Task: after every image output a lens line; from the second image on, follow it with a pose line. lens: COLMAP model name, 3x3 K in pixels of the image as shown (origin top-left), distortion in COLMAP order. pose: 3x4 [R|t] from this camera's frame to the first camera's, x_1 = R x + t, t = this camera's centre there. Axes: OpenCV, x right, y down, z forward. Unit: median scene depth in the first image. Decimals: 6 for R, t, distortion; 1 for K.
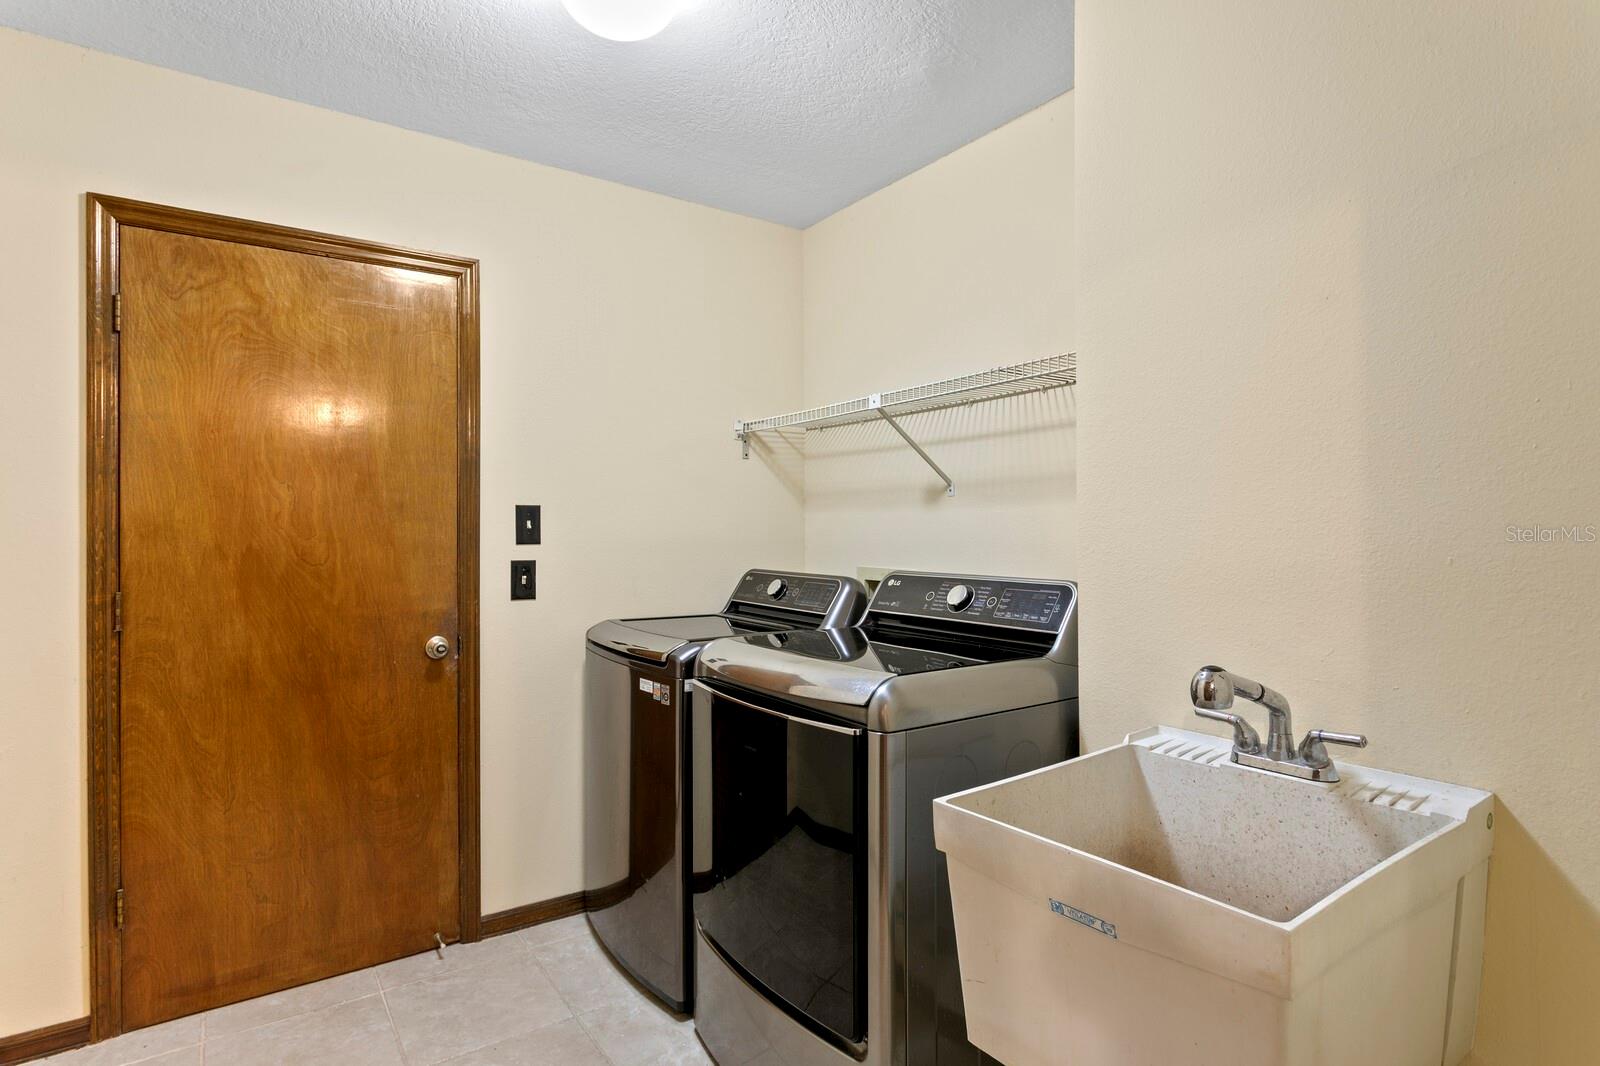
lens RADIAL K [[872.2, 0, 800.7], [0, 872.2, 528.7], [0, 0, 1]] dist [0.005197, 0.000564]
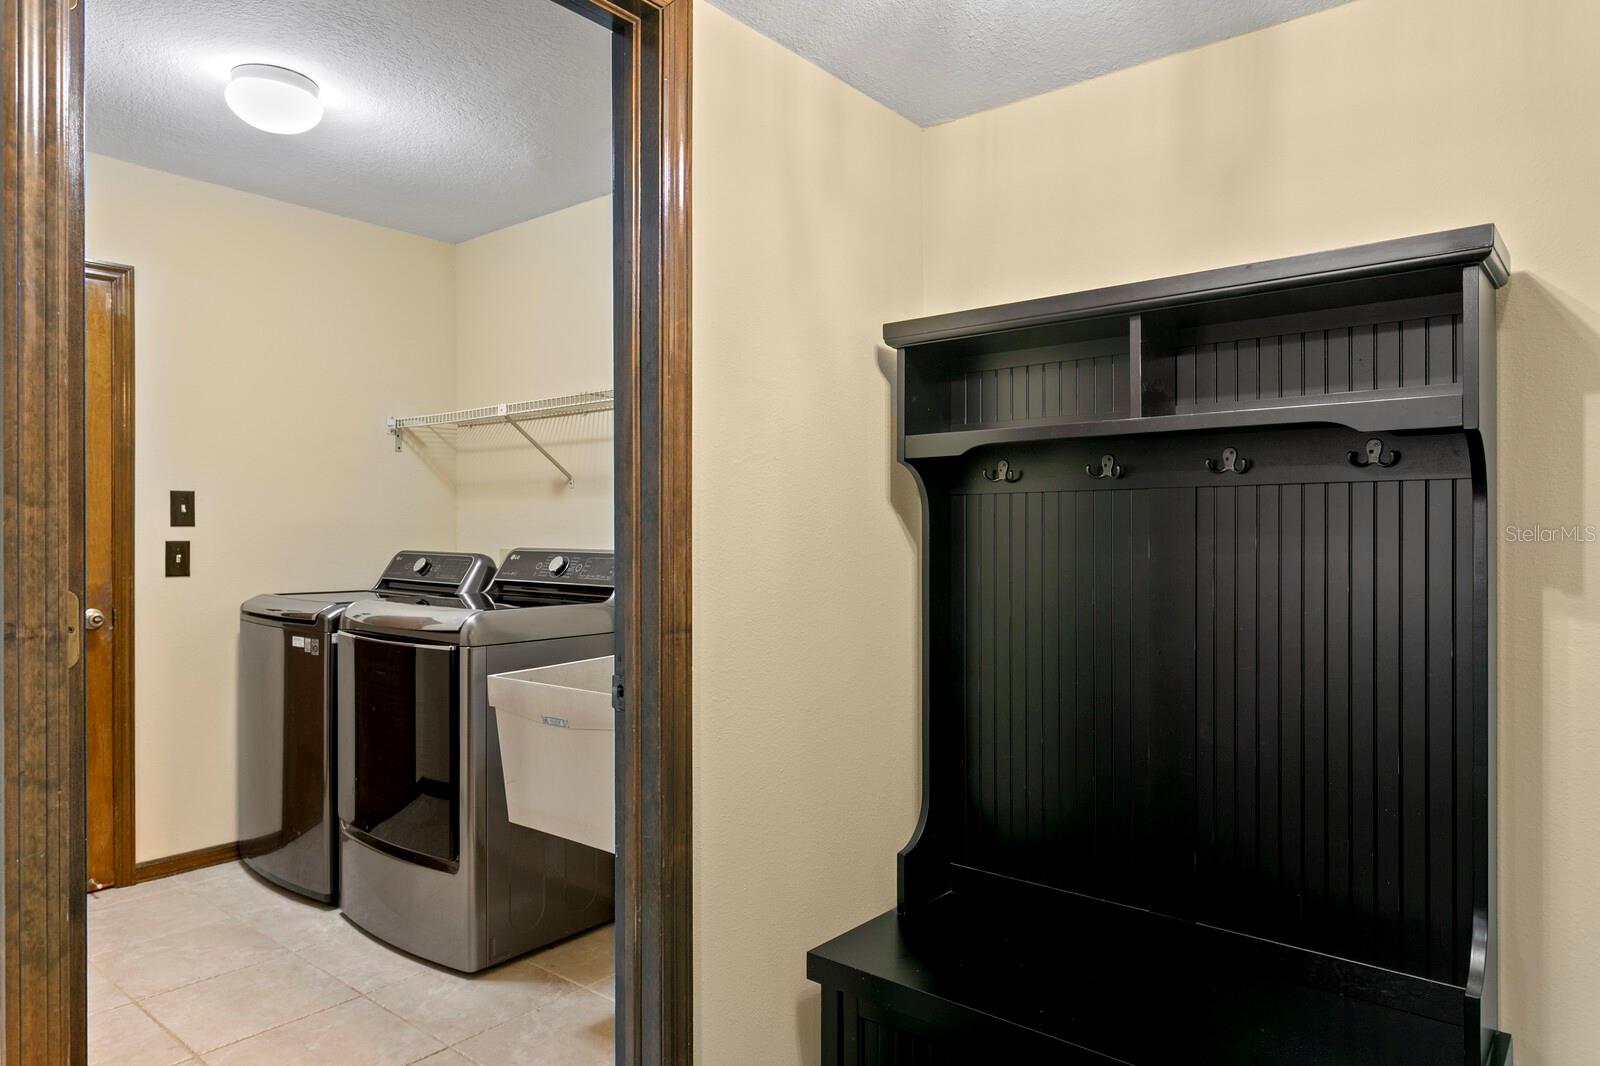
lens RADIAL K [[1062.4, 0, 799.5], [0, 1062.4, 537.2], [0, 0, 1]] dist [-0.002073, 0.009781]
pose [[0.966967, 0.003005, 0.254884, 0.103204], [-0.005435, 0.999946, 0.008830, 0.016514], [-0.254844, -0.009923, 0.966931, -0.520300]]
